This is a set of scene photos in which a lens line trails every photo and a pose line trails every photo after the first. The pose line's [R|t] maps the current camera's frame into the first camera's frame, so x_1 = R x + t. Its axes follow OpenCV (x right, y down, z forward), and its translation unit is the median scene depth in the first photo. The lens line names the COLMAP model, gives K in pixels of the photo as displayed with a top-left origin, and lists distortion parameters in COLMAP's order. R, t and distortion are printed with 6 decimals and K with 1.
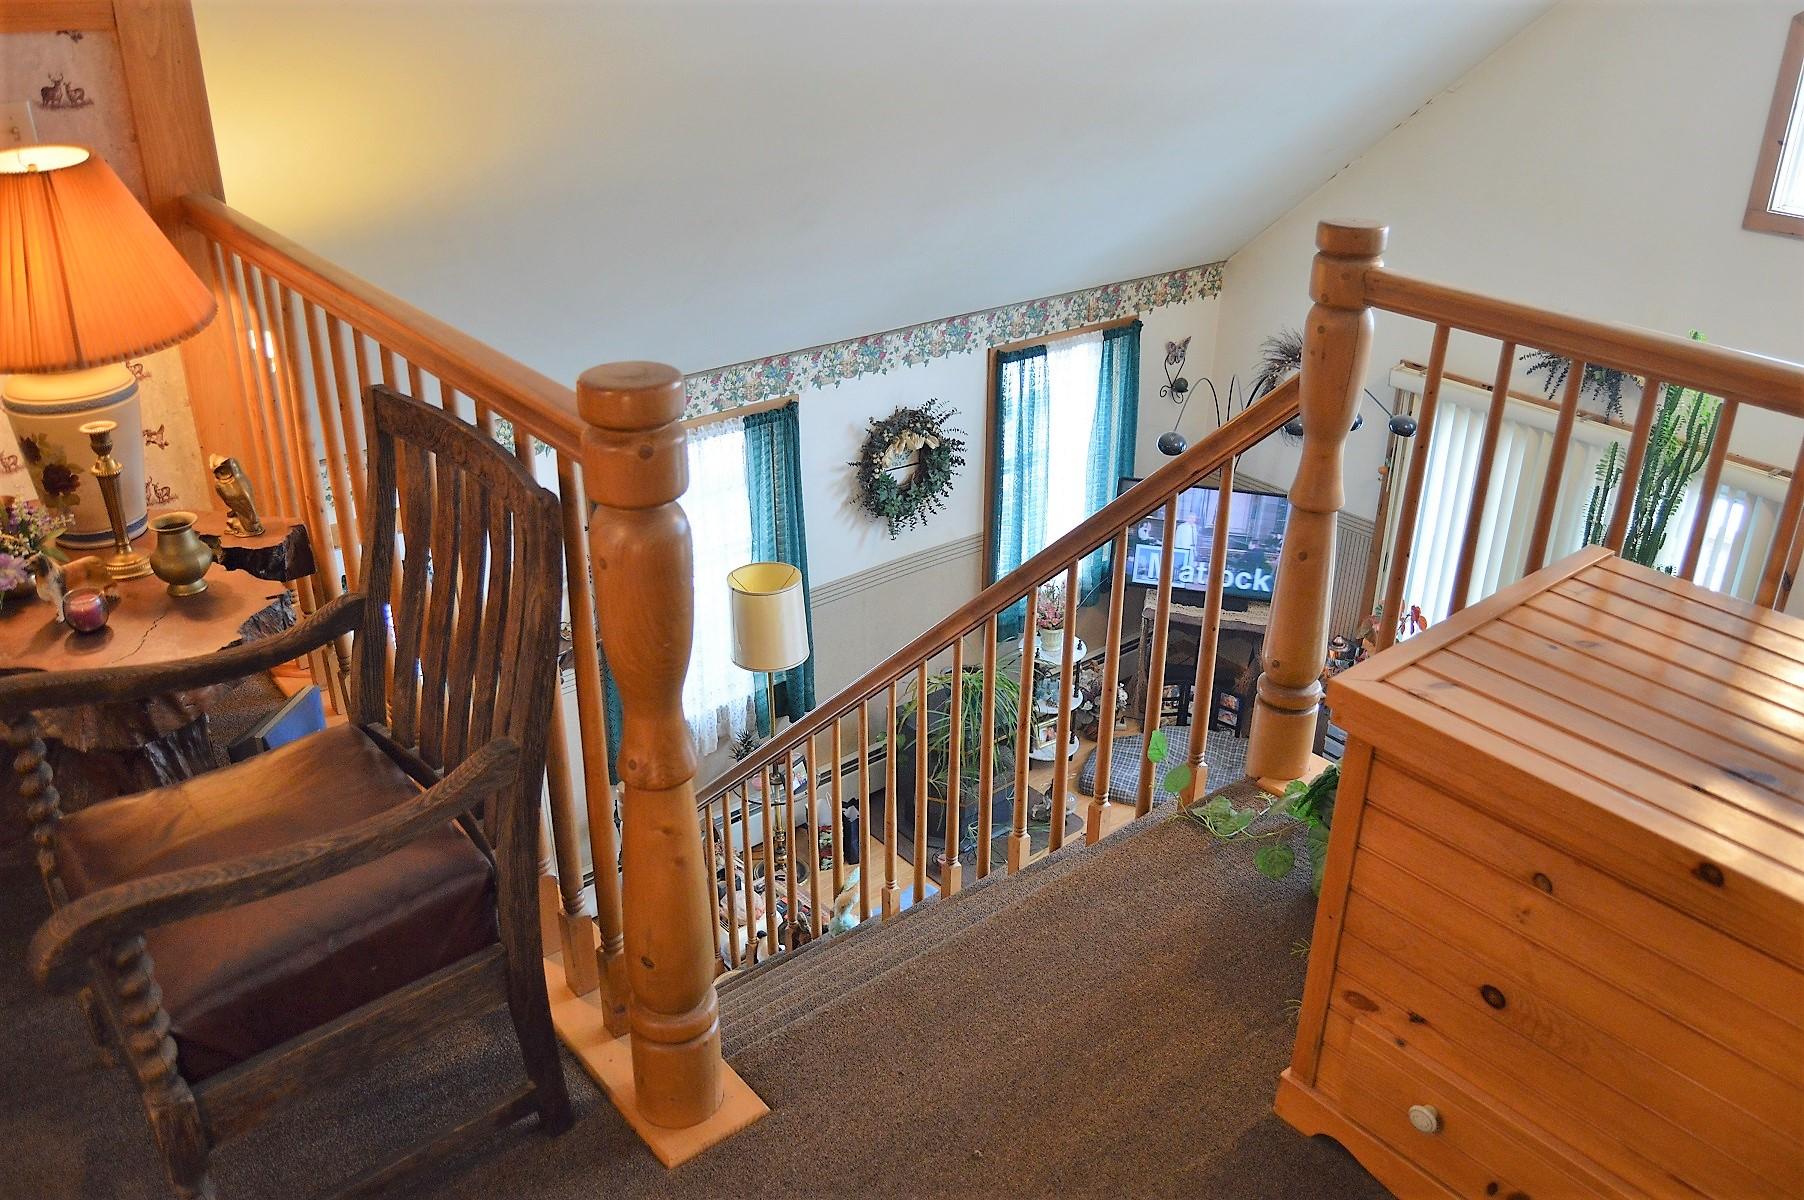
lens RADIAL K [[1415.4, 0, 958.8], [0, 1415.4, 598.9], [0, 0, 1]] dist [-0.131660, 0.107861]
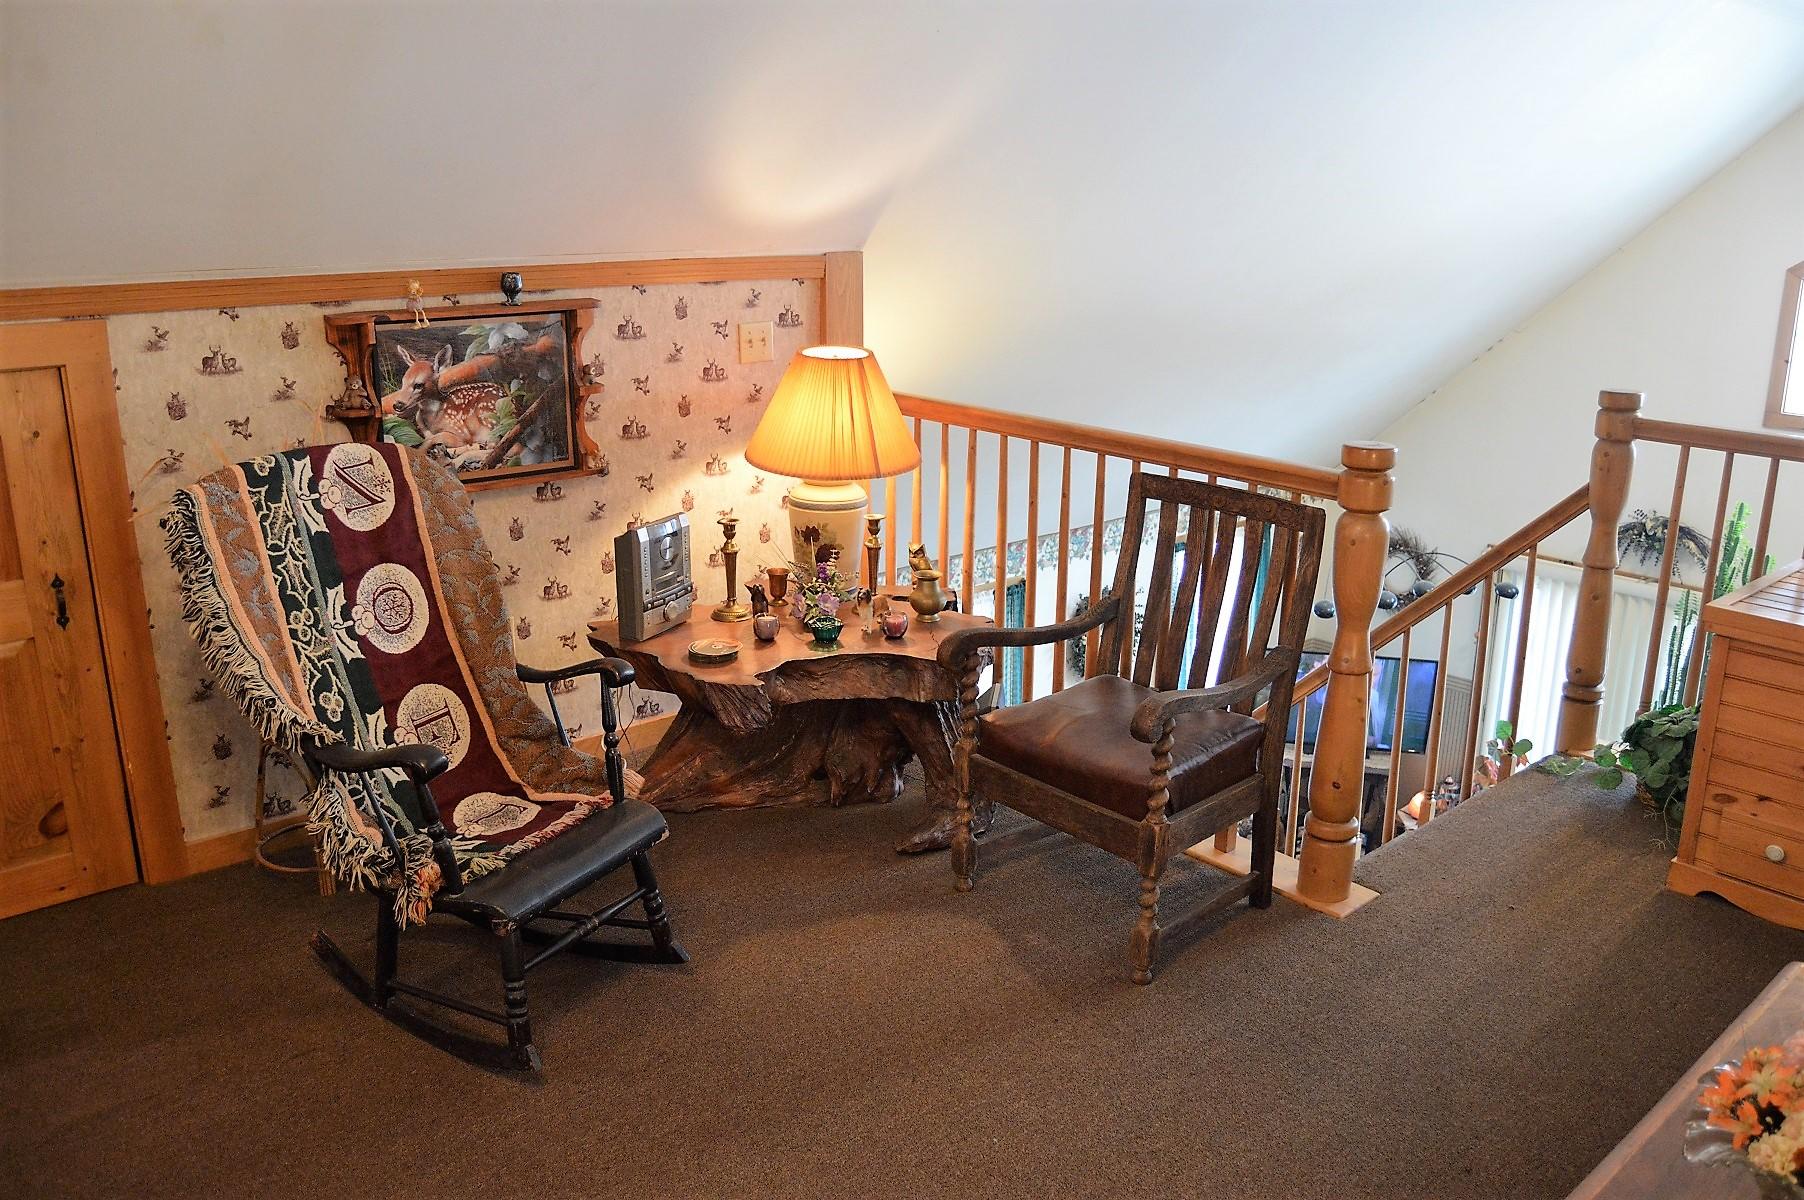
lens RADIAL K [[1412.5, 0, 902.0], [0, 1412.5, 600.0], [0, 0, 1]] dist [-0.104111, 0.008483]
pose [[0.999835, -0.017764, -0.003816, -0.589461], [0.016793, 0.983651, -0.179303, 0.262840], [0.006939, 0.179209, 0.983786, -0.594072]]
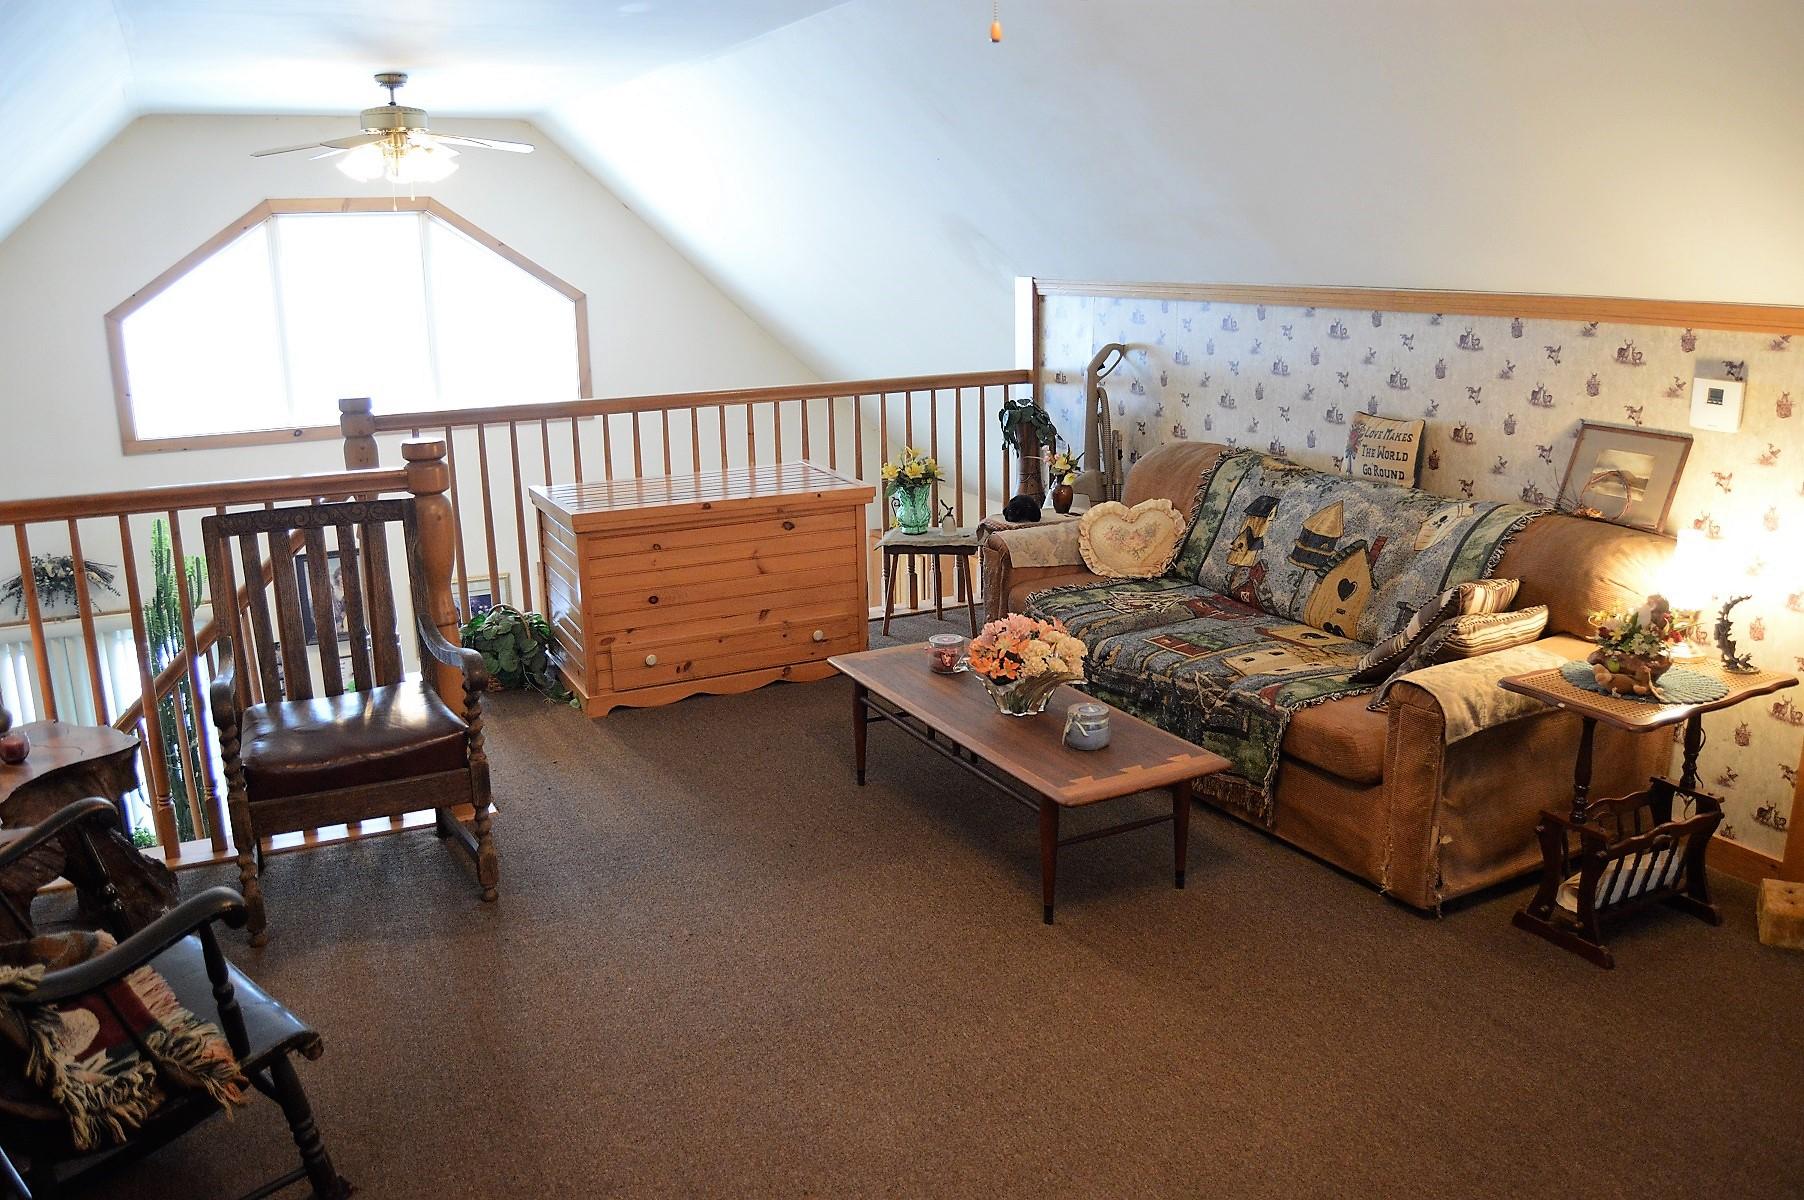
lens RADIAL K [[1412.5, 0, 902.0], [0, 1412.5, 600.0], [0, 0, 1]] dist [-0.104111, 0.008483]
pose [[0.249631, -0.262315, 0.932135, -1.566740], [0.450996, 0.883329, 0.127801, 0.107066], [-0.856905, 0.388486, 0.338809, -0.302243]]
